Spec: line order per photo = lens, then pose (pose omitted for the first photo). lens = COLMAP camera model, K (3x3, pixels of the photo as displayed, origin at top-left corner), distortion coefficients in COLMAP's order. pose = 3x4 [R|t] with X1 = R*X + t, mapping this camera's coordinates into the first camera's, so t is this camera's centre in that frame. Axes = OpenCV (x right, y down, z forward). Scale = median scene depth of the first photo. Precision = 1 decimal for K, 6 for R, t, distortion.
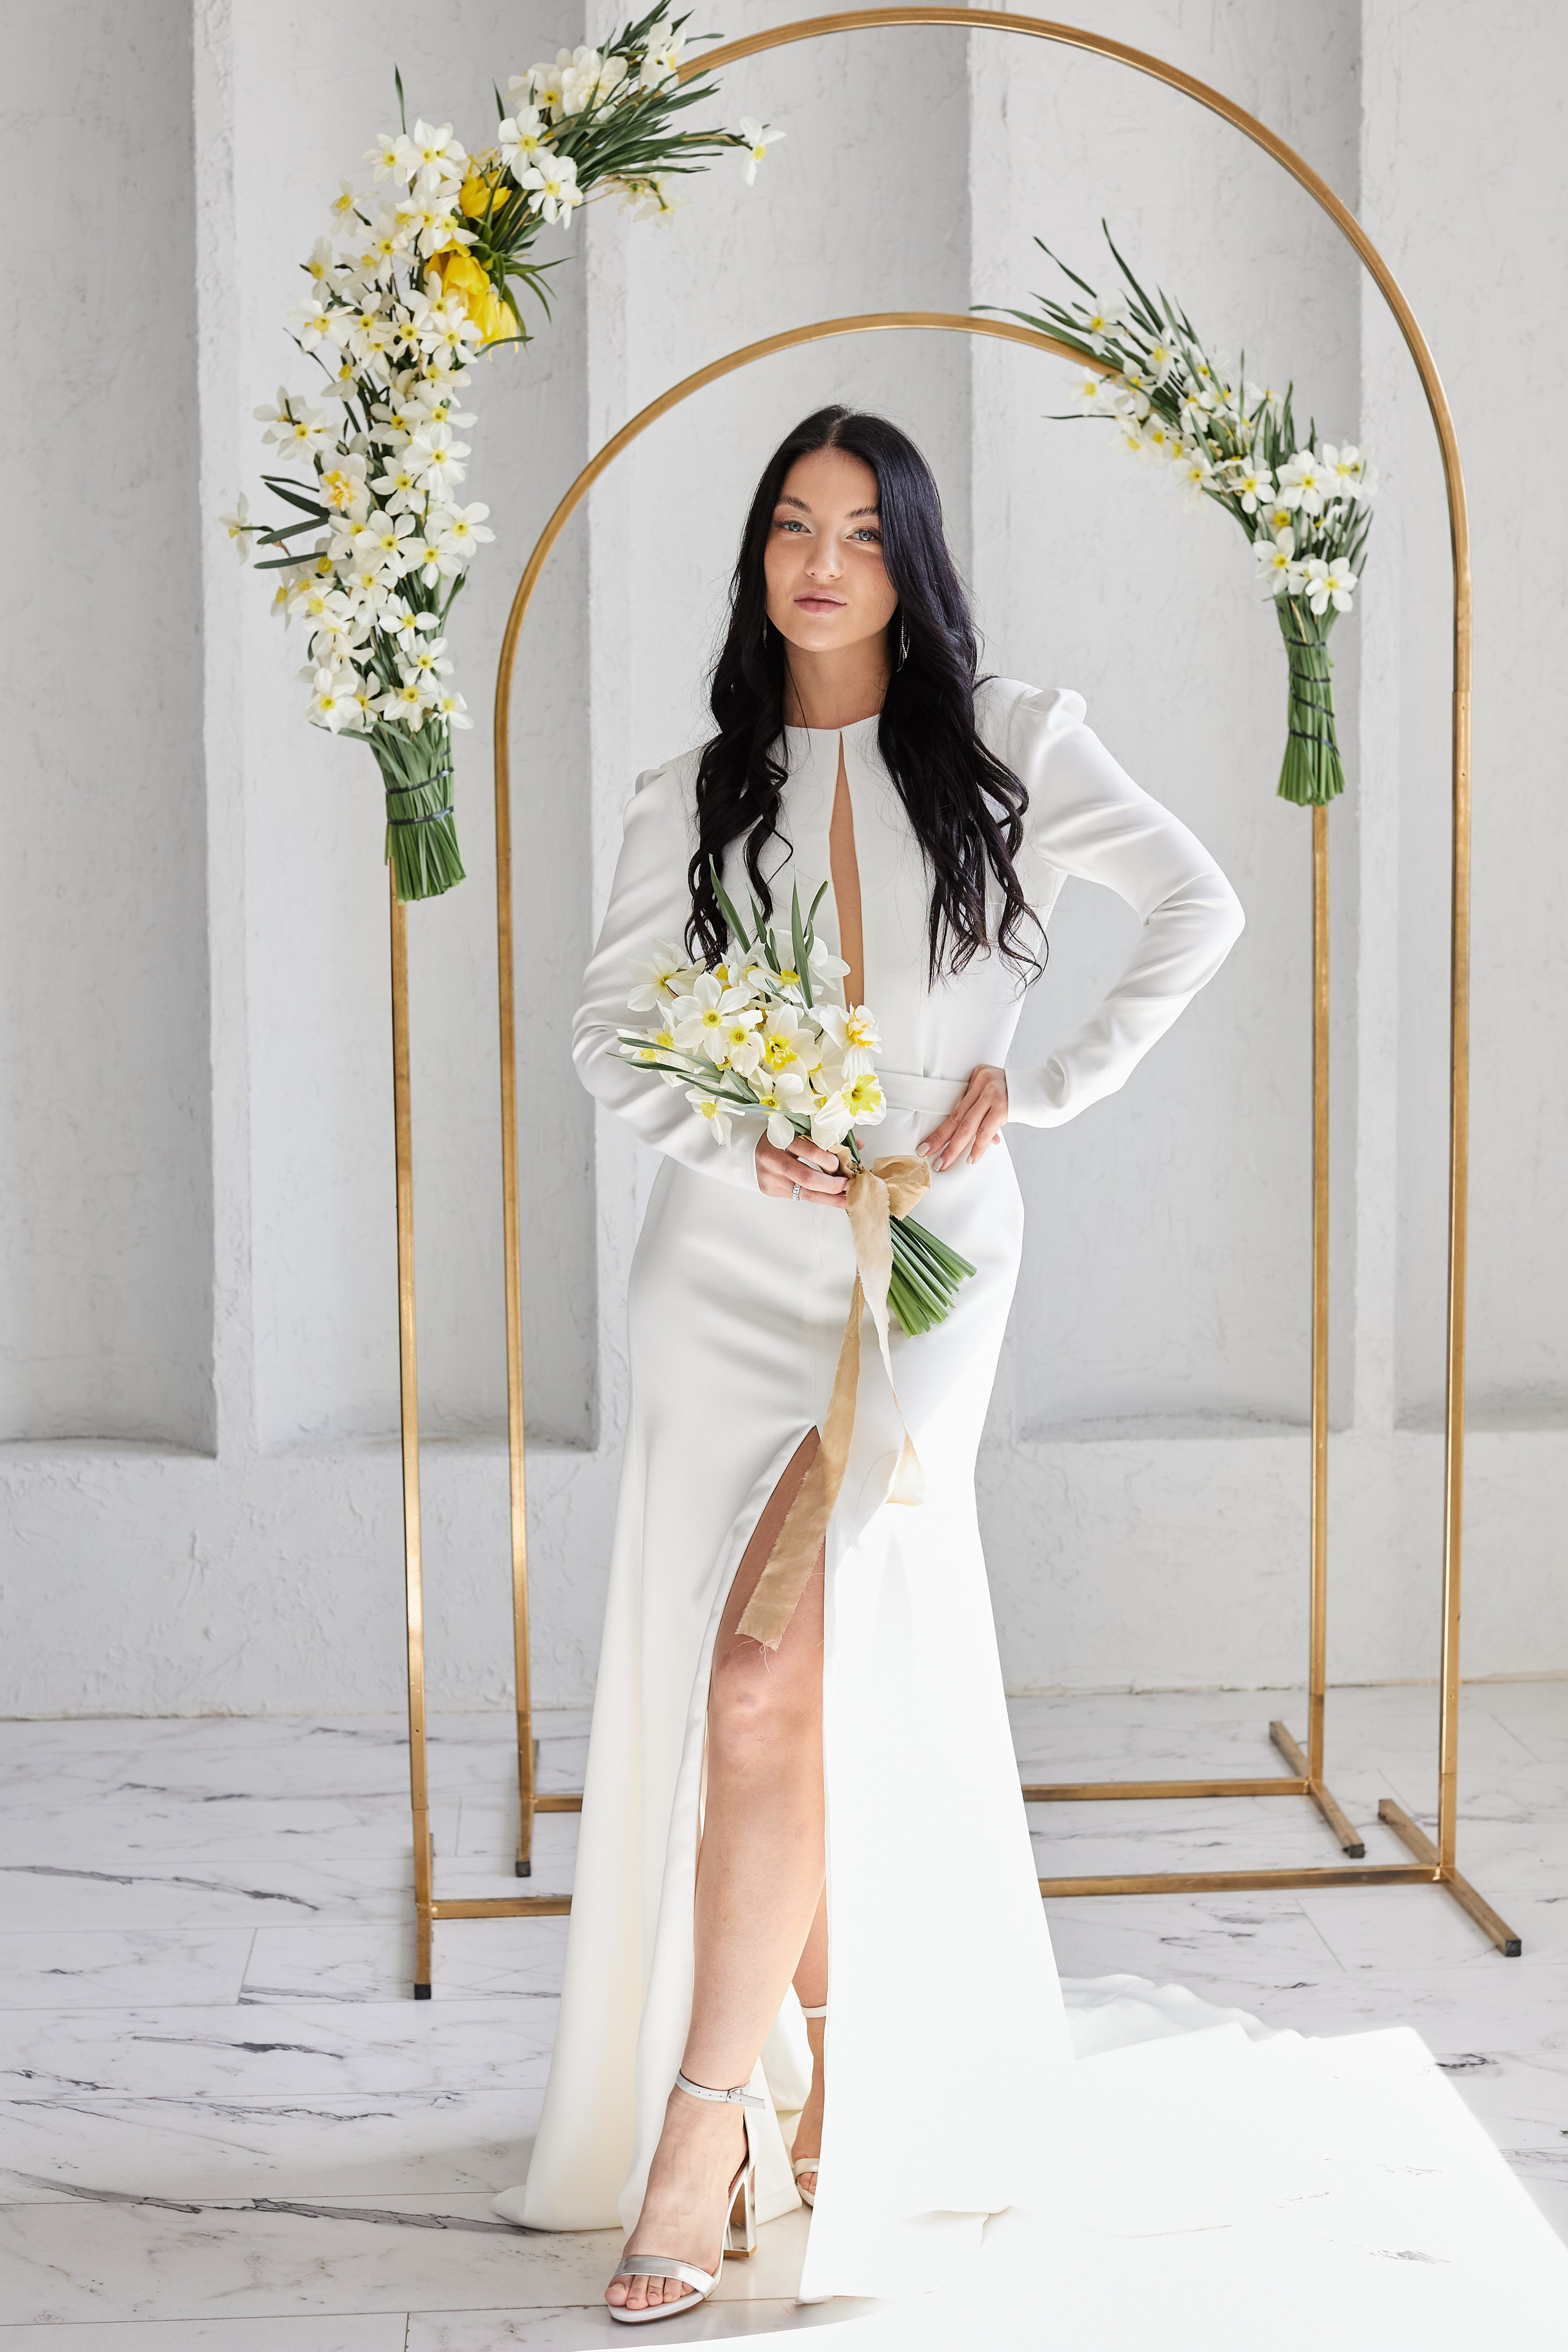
lens RADIAL K [[3252.2, 0, 789.0], [0, 3252.2, 1175.5], [0, 0, 1]] dist [-0.158763, 0.267754]
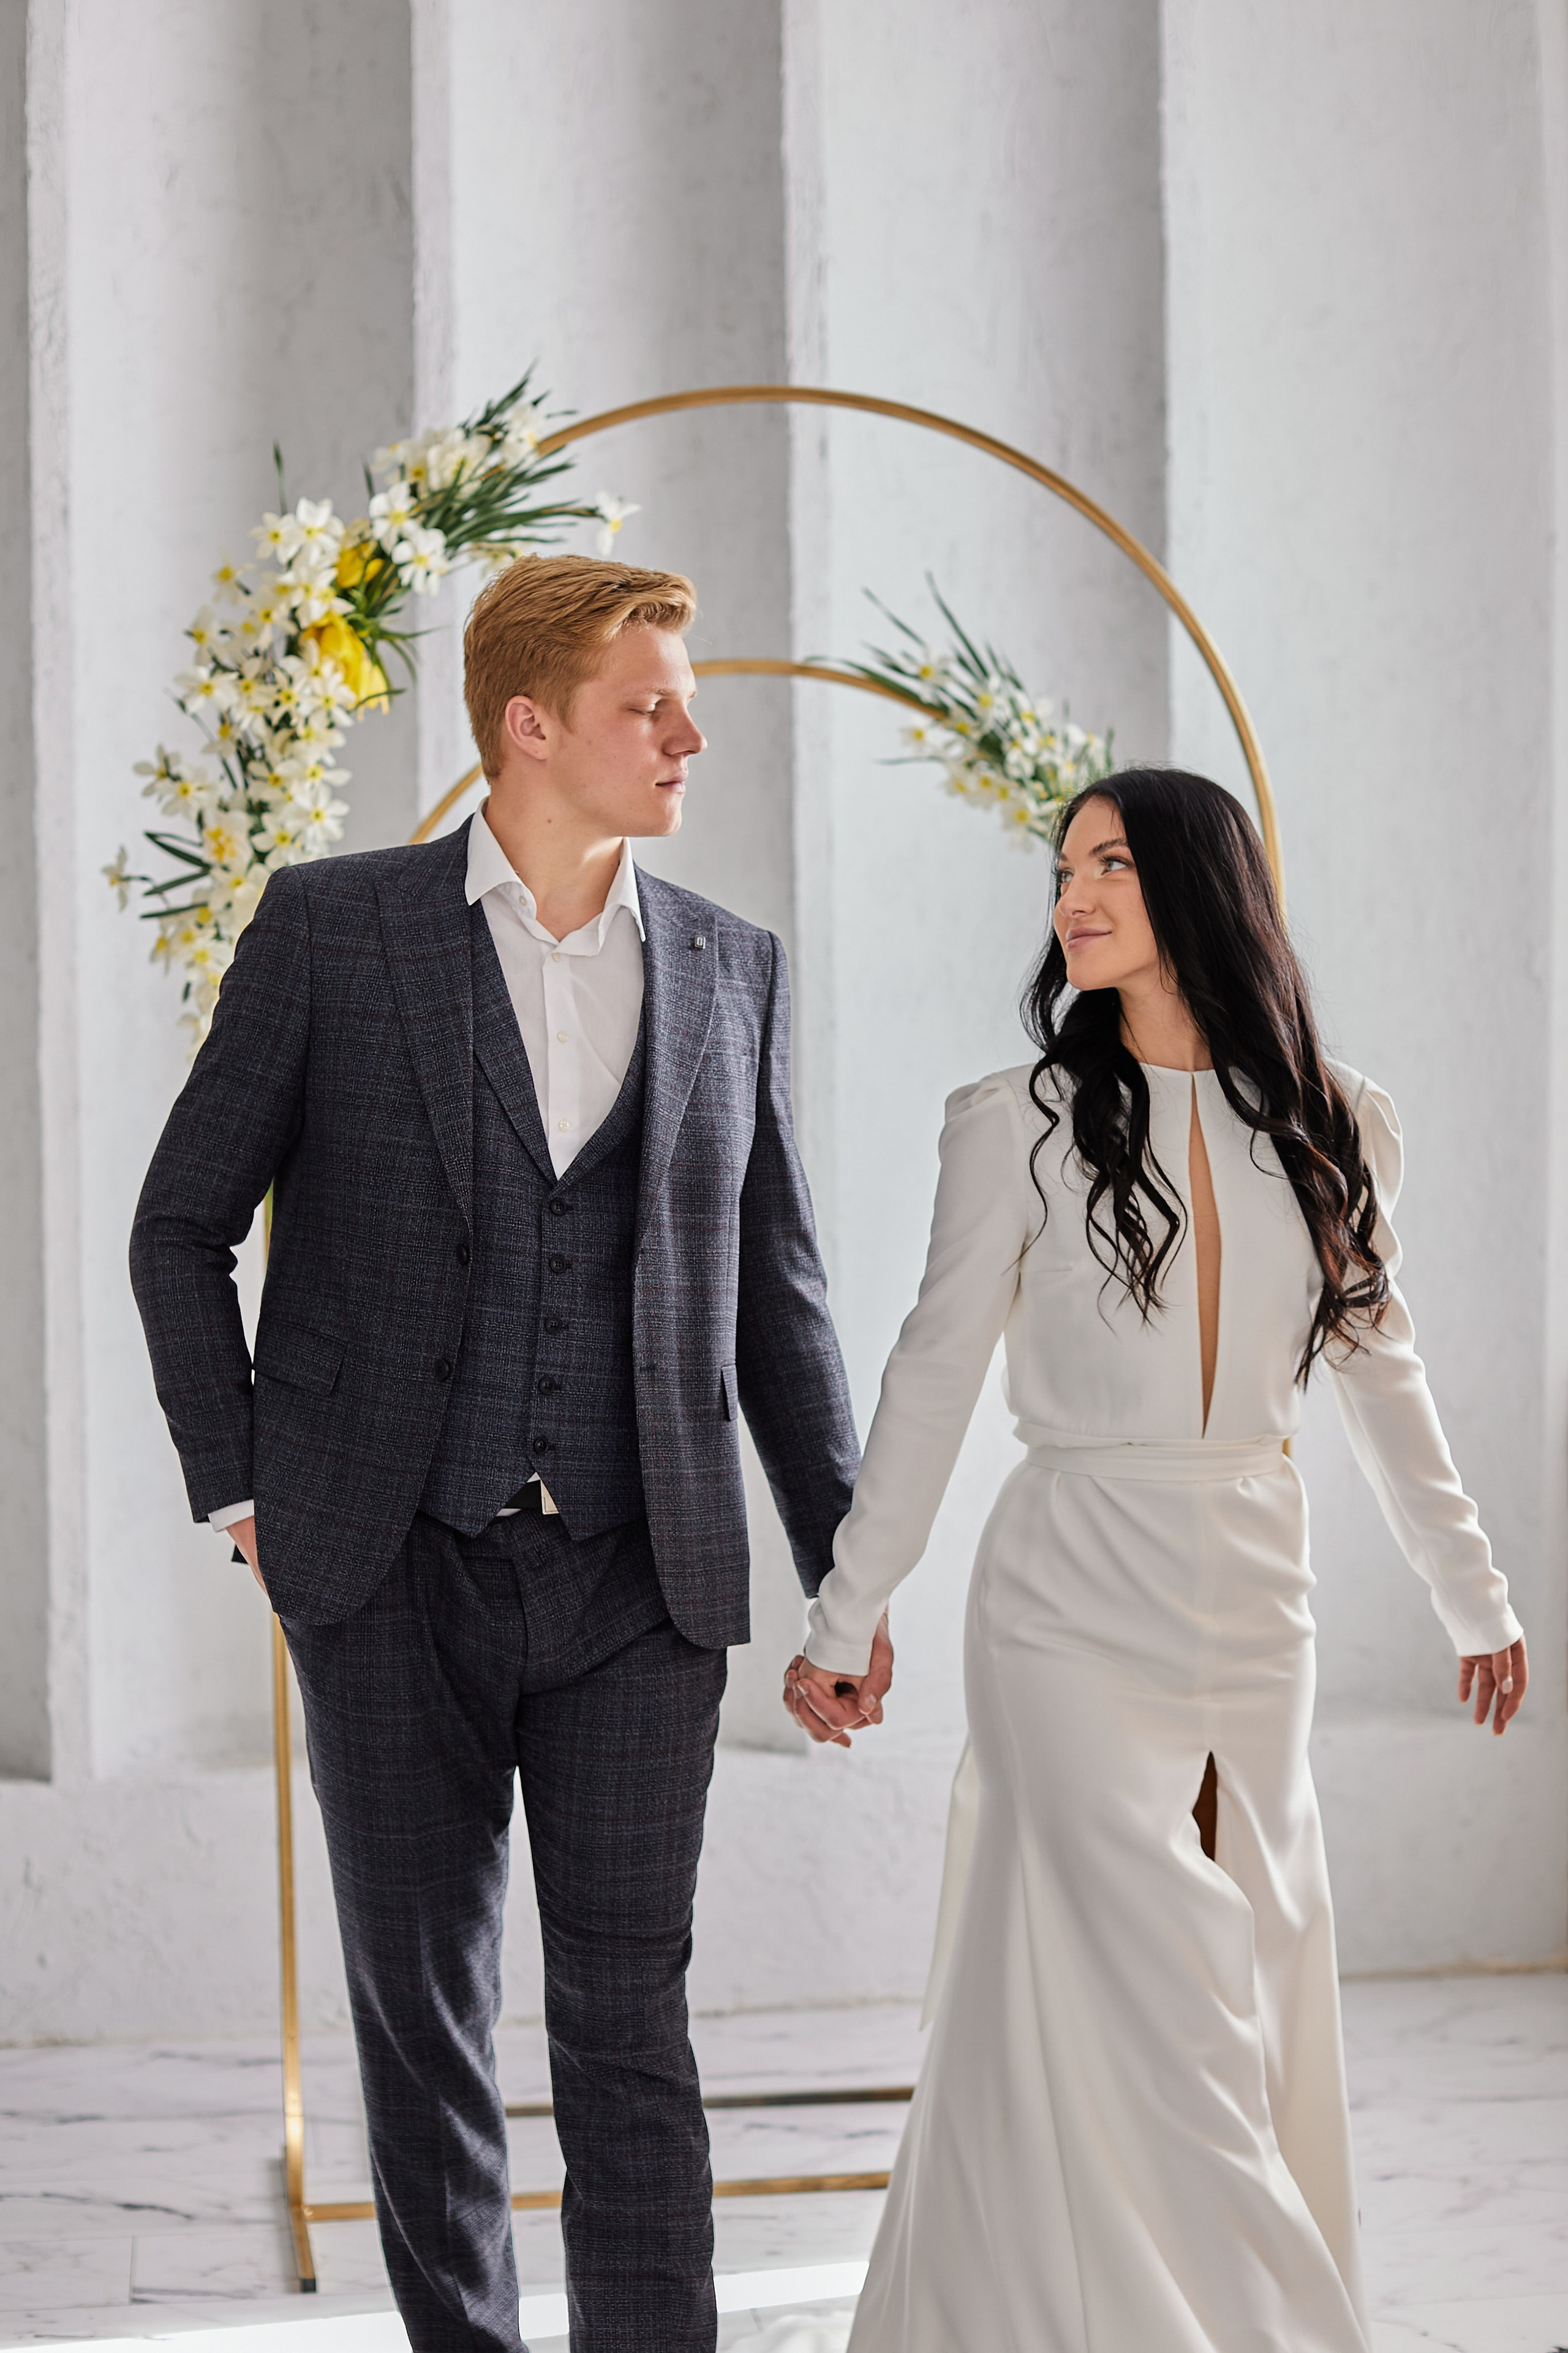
lens RADIAL K [[3655.4, 0, 776.6], [0, 3655.4, 1297.8], [0, 0, 1]] dist [-0.150049, 0.198157]
pose [[0.997220, -0.009713, 0.073883, -0.044621], [0.013561, 0.998568, -0.051754, -0.001488], [-0.073274, 0.052612, 0.995923, -0.173479]]
